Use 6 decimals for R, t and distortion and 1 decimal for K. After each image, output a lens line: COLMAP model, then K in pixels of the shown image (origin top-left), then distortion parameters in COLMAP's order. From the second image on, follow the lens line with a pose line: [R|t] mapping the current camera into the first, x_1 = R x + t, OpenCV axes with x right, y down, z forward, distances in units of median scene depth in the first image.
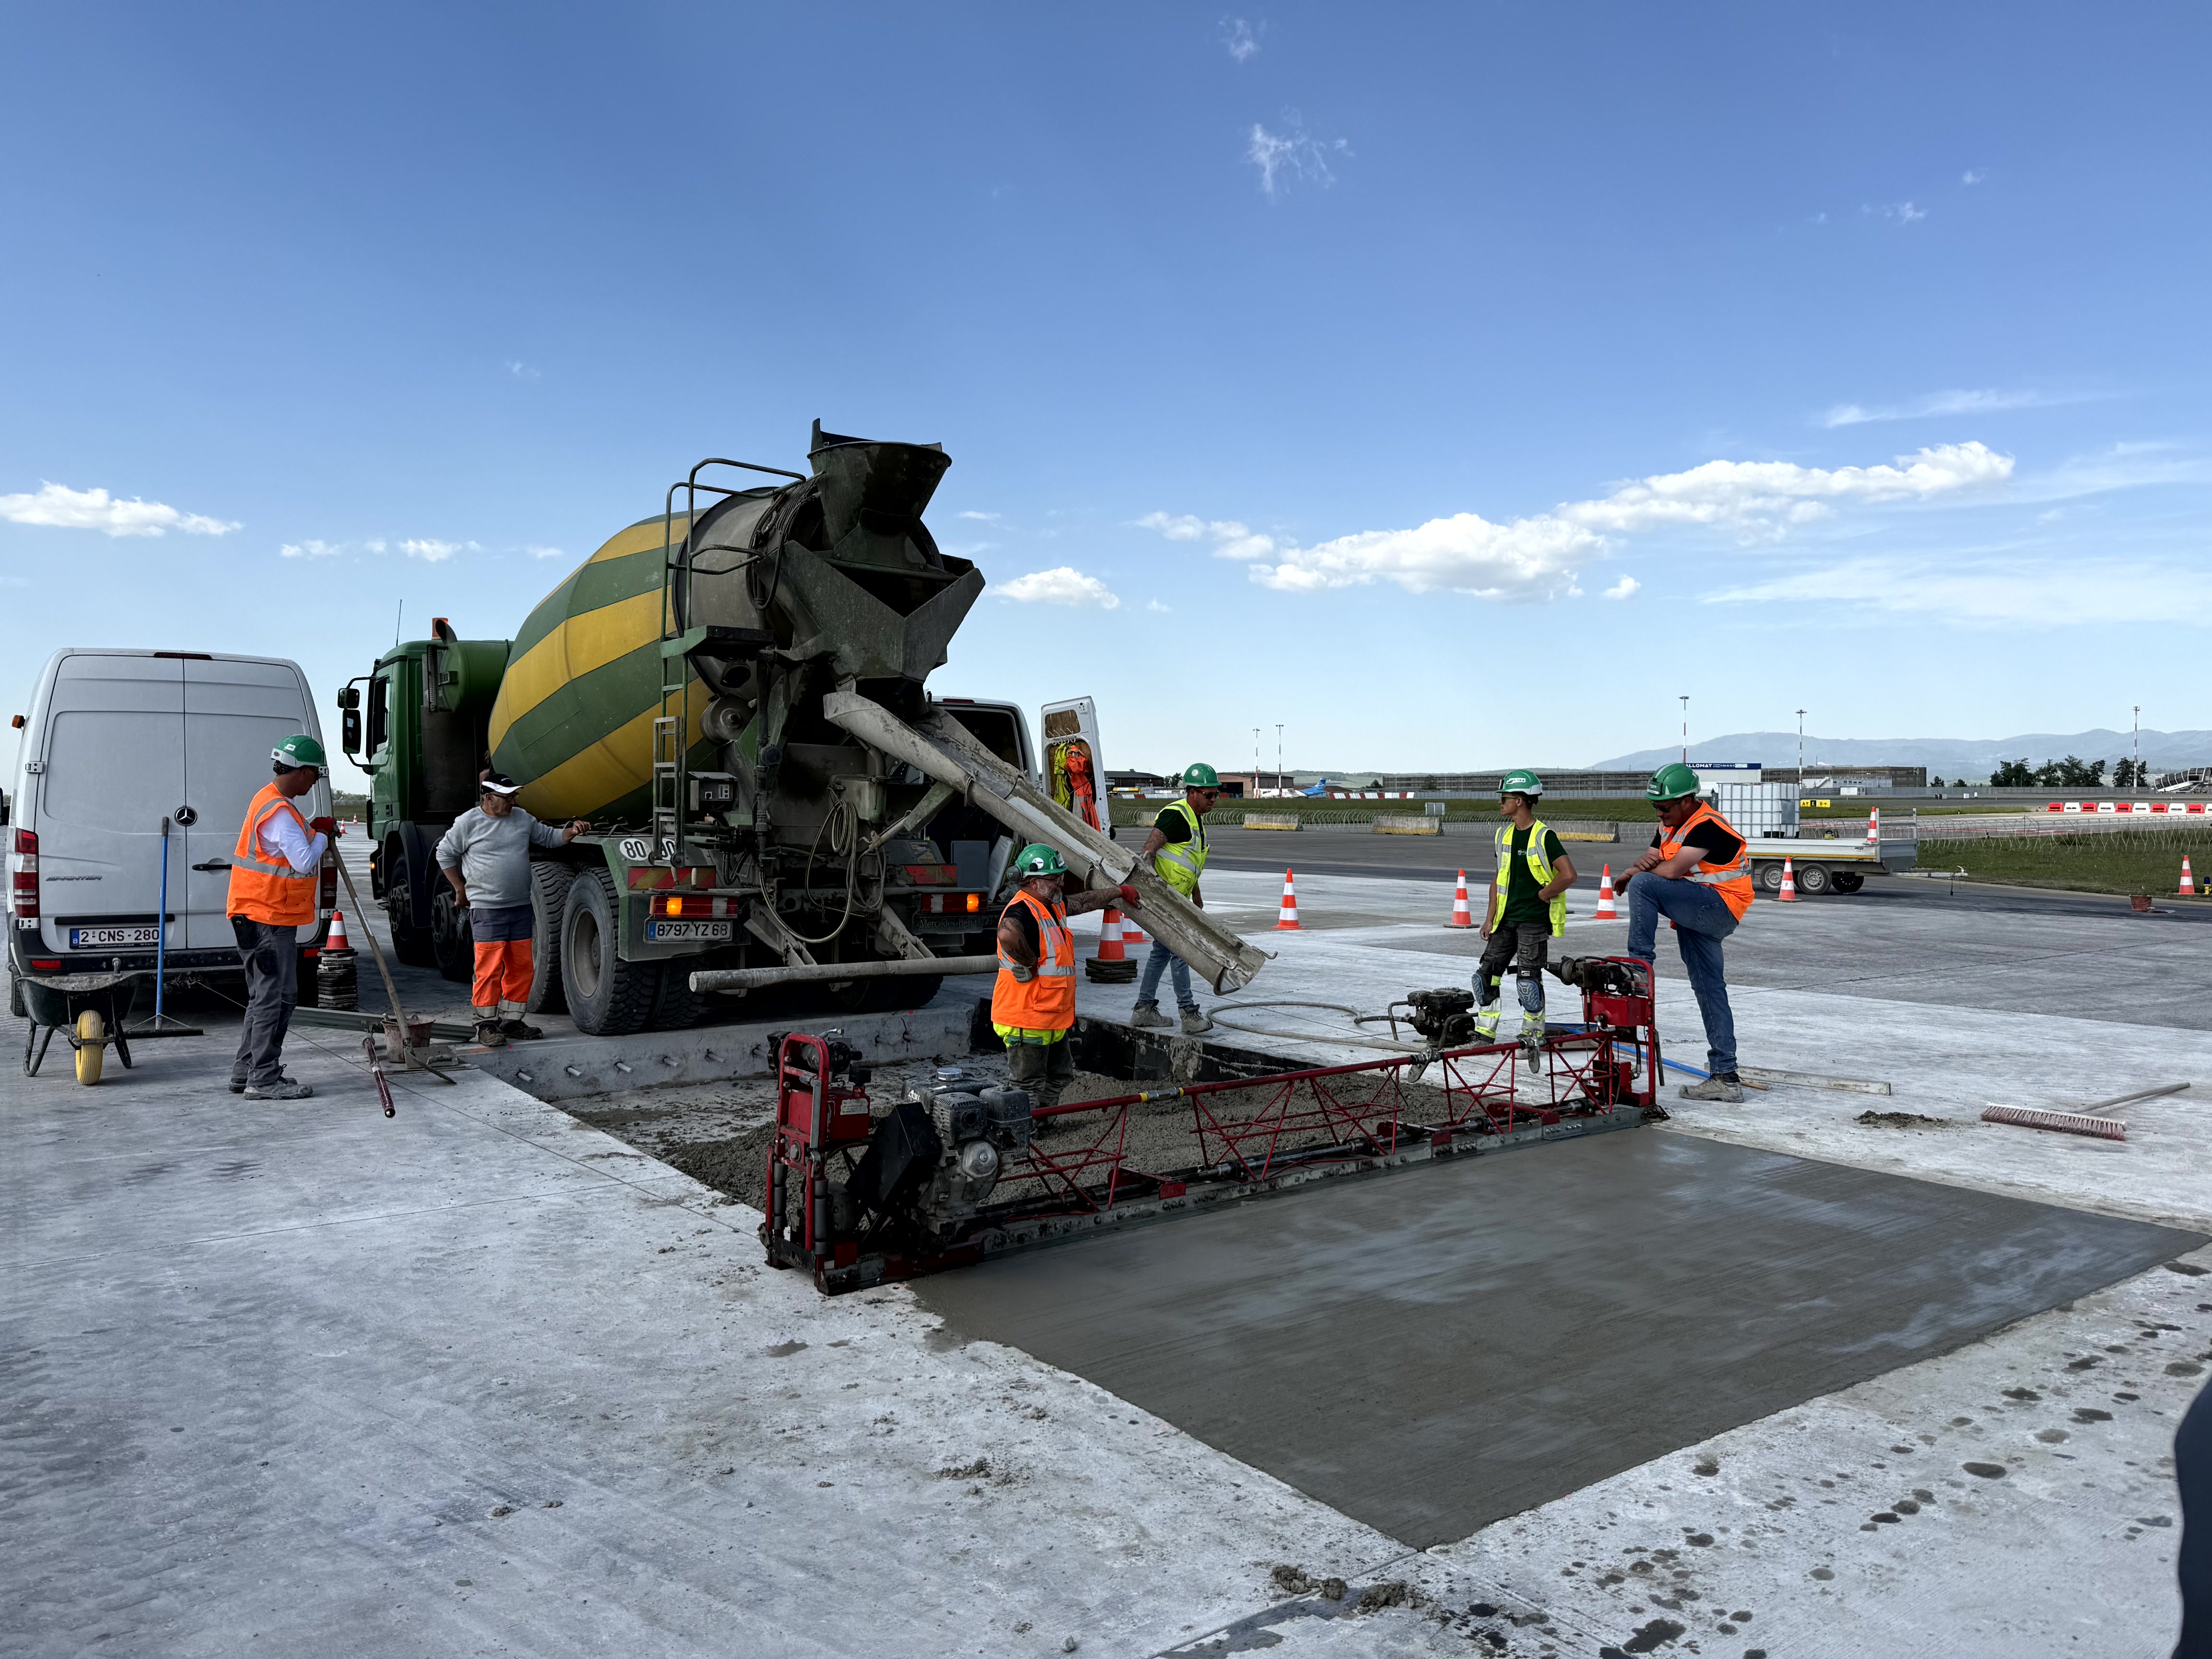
lens RADIAL K [[1554.3, 0, 1126.3], [0, 1554.3, 827.7], [0, 0, 1]] dist [0.041383, -0.056678]
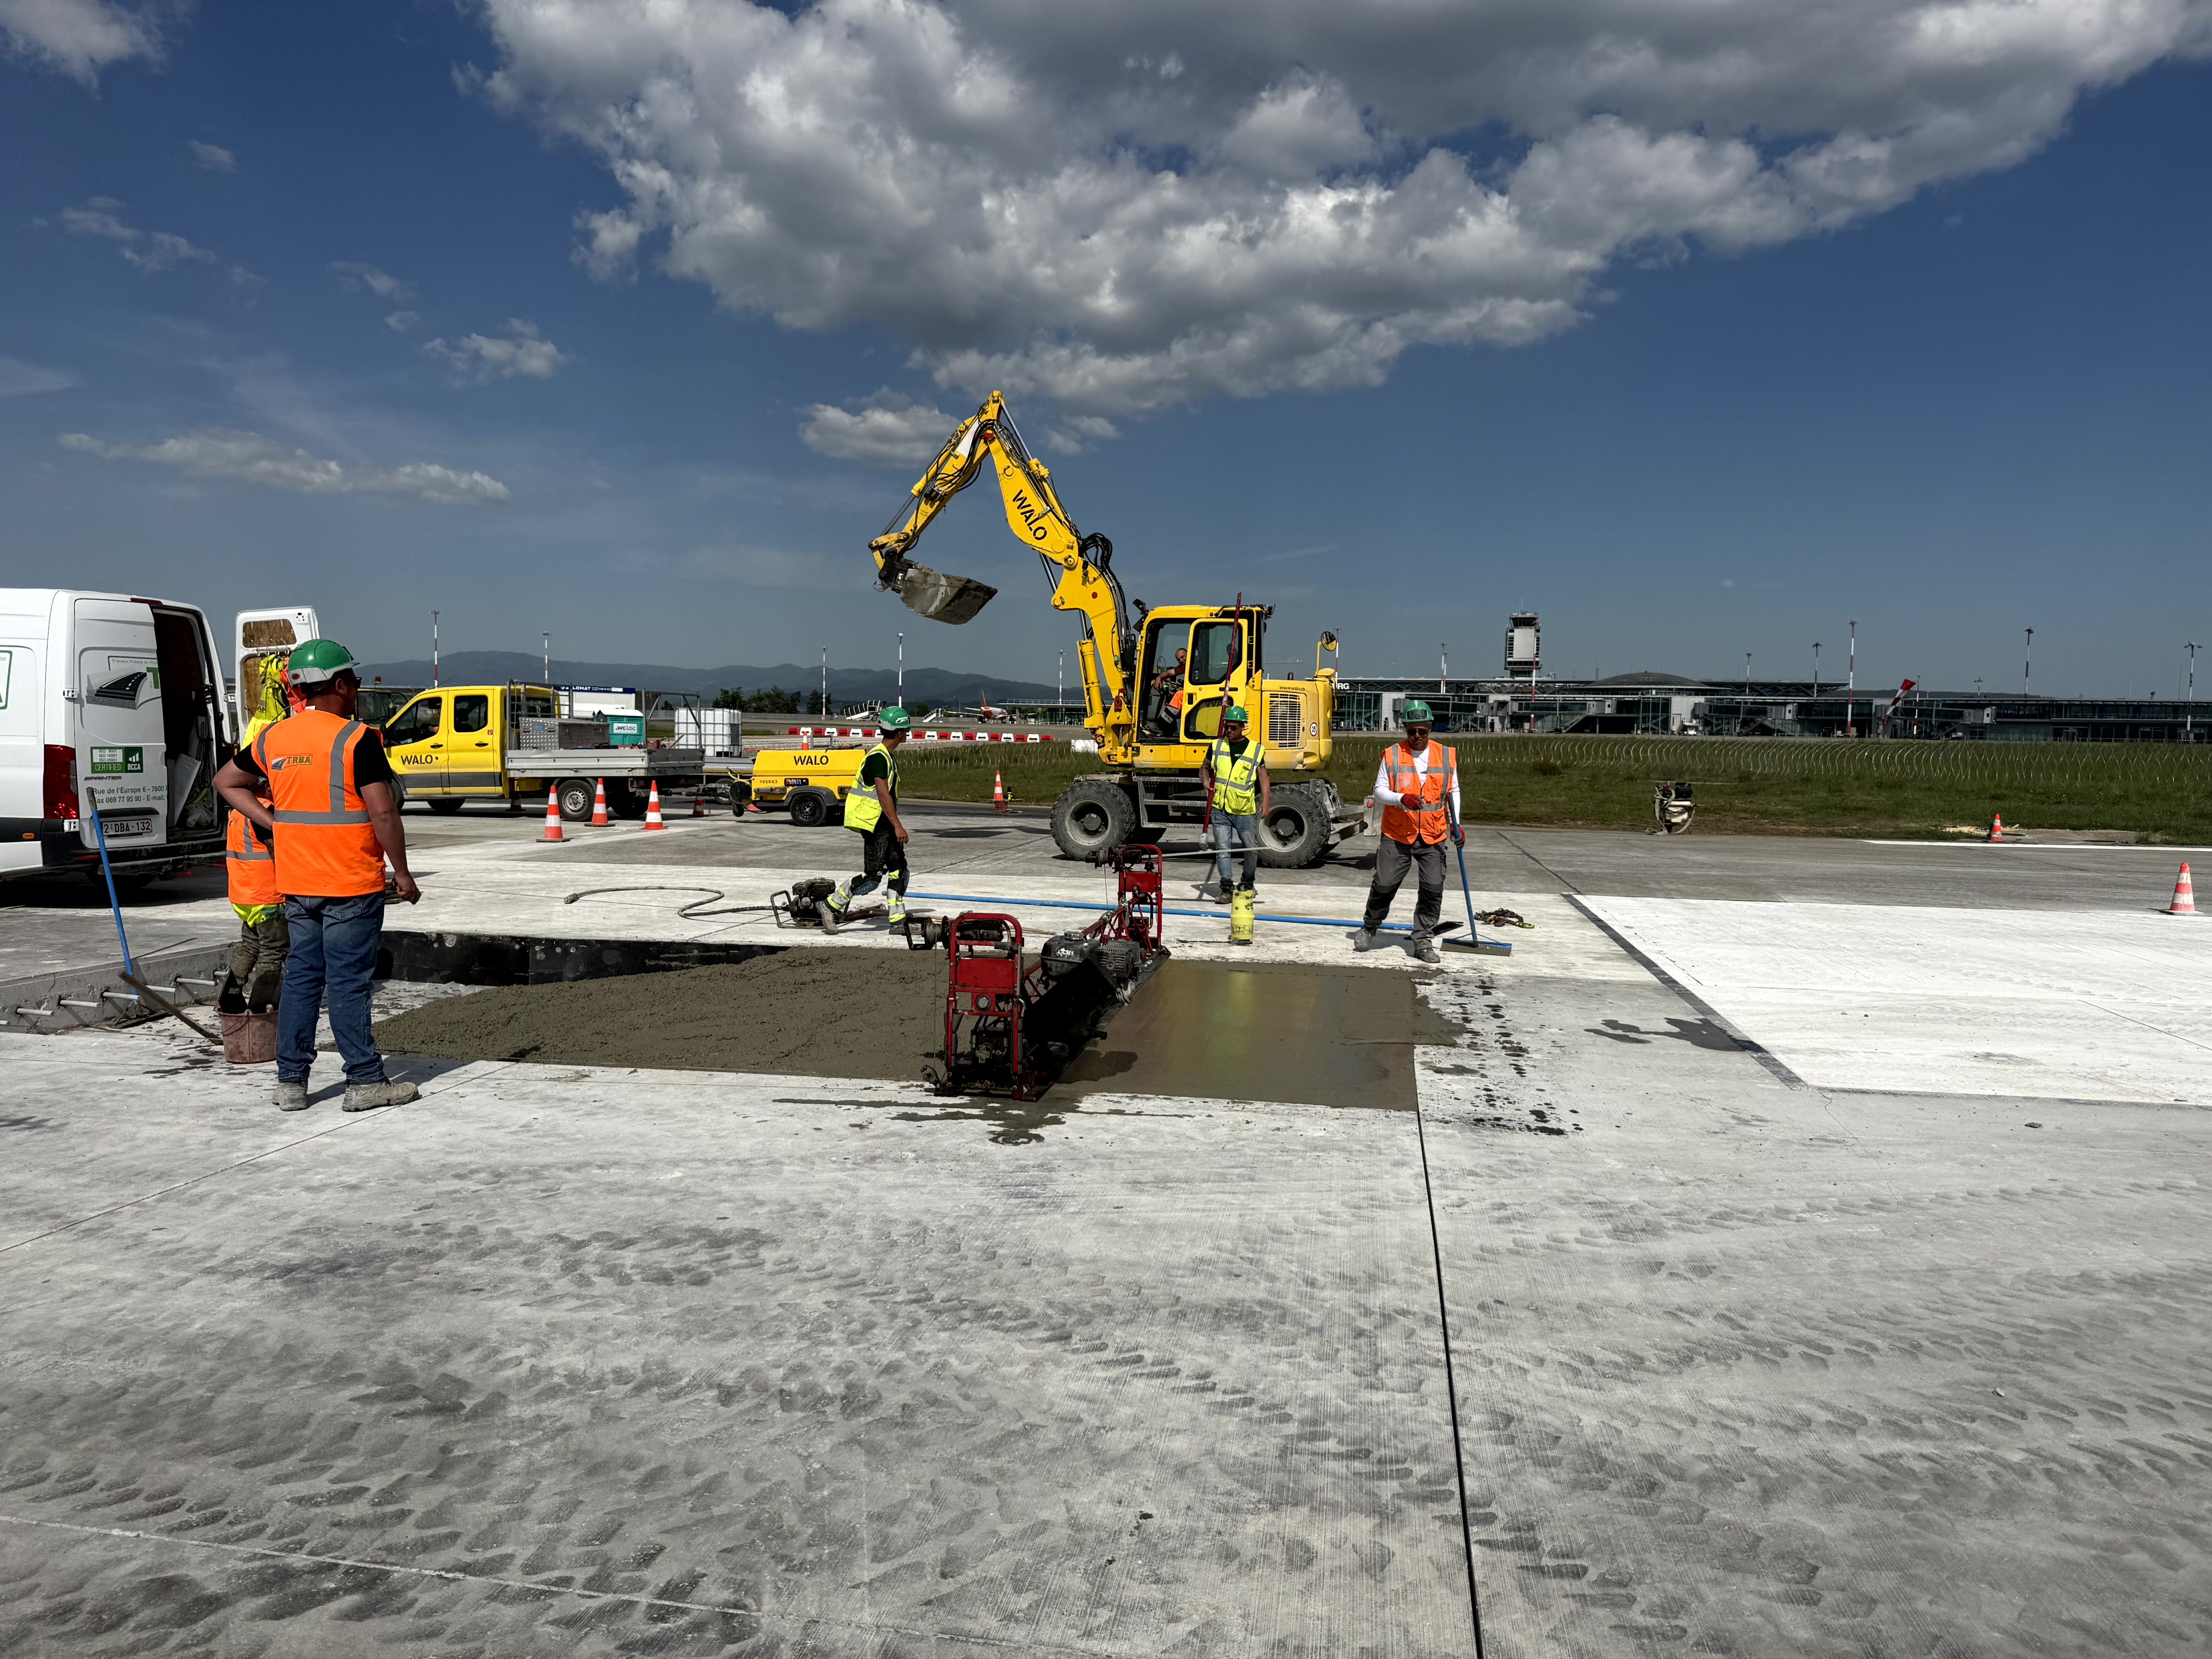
lens RADIAL K [[1543.0, 0, 1091.6], [0, 1543.0, 835.7], [0, 0, 1]] dist [0.111292, -0.157433]
pose [[0.728842, -0.034650, 0.683804, -0.920844], [-0.004338, 0.998465, 0.055218, -0.000754], [-0.684668, -0.043211, 0.727573, -0.094407]]
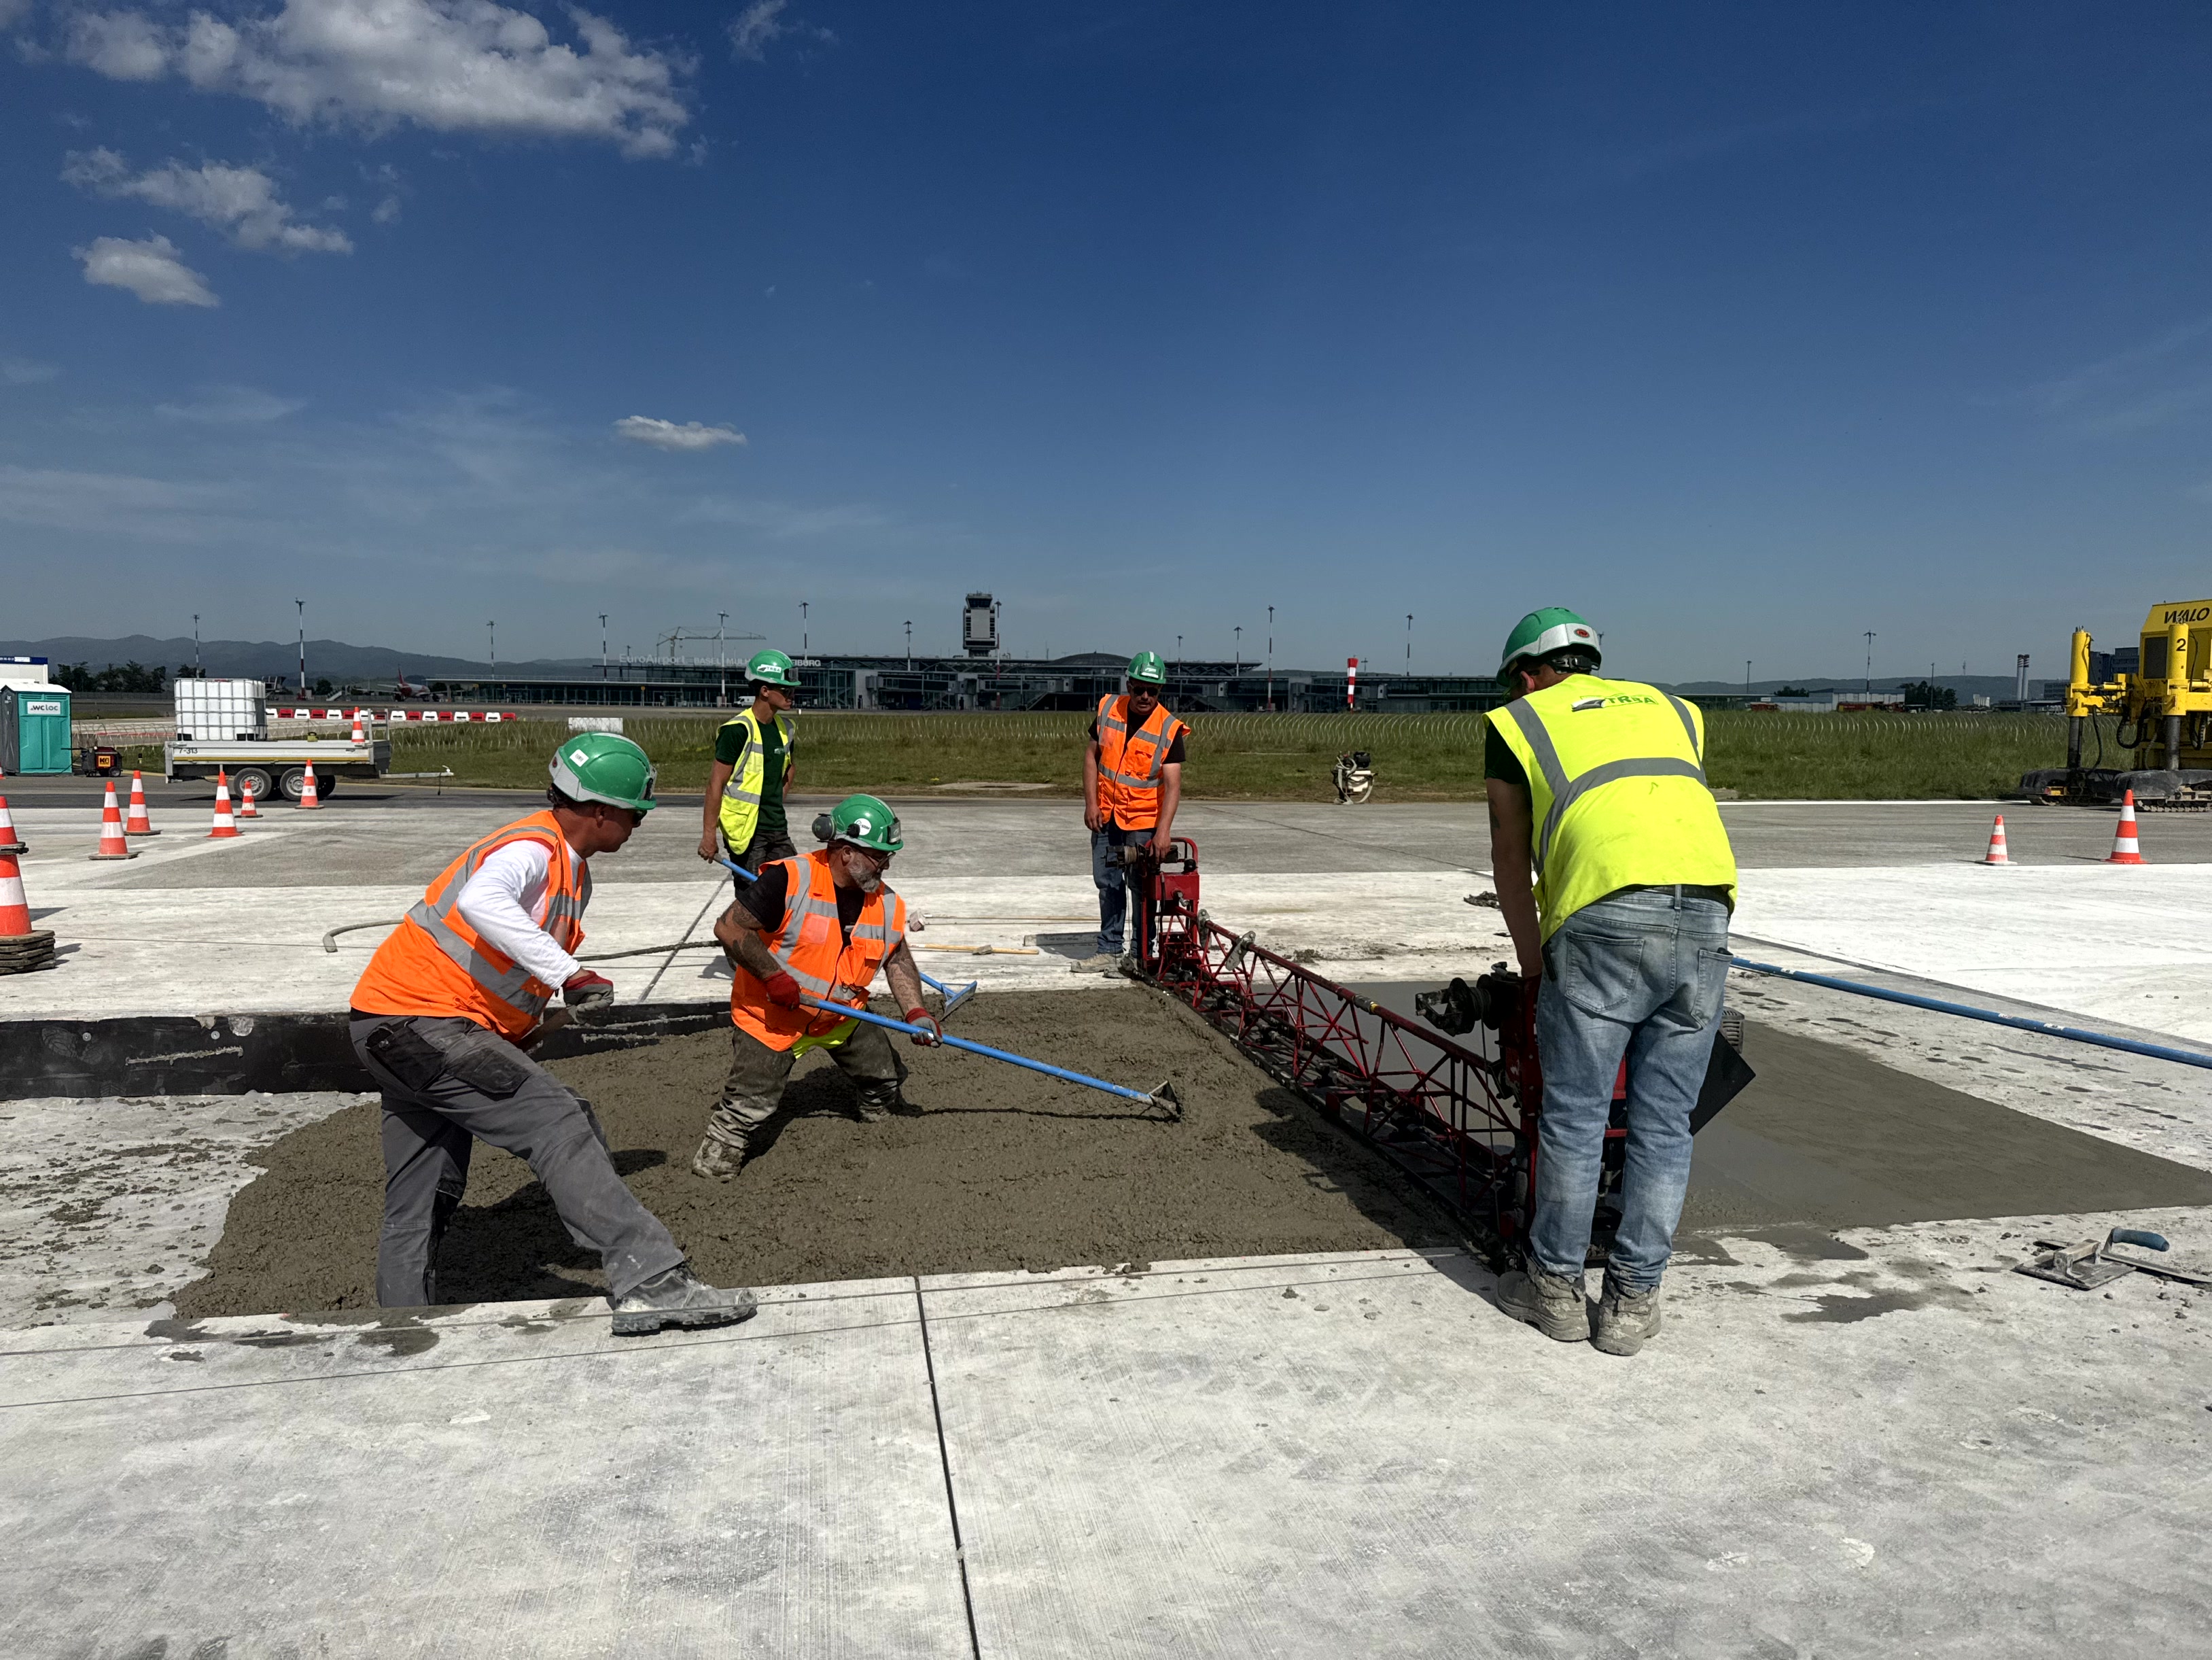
lens RADIAL K [[1543.2, 0, 1091.6], [0, 1543.2, 836.2], [0, 0, 1]] dist [0.111292, -0.157433]
pose [[0.447583, -0.066579, 0.891760, -0.978279], [0.008998, 0.997509, 0.069958, 0.011010], [-0.894197, -0.023288, 0.447068, 0.838232]]
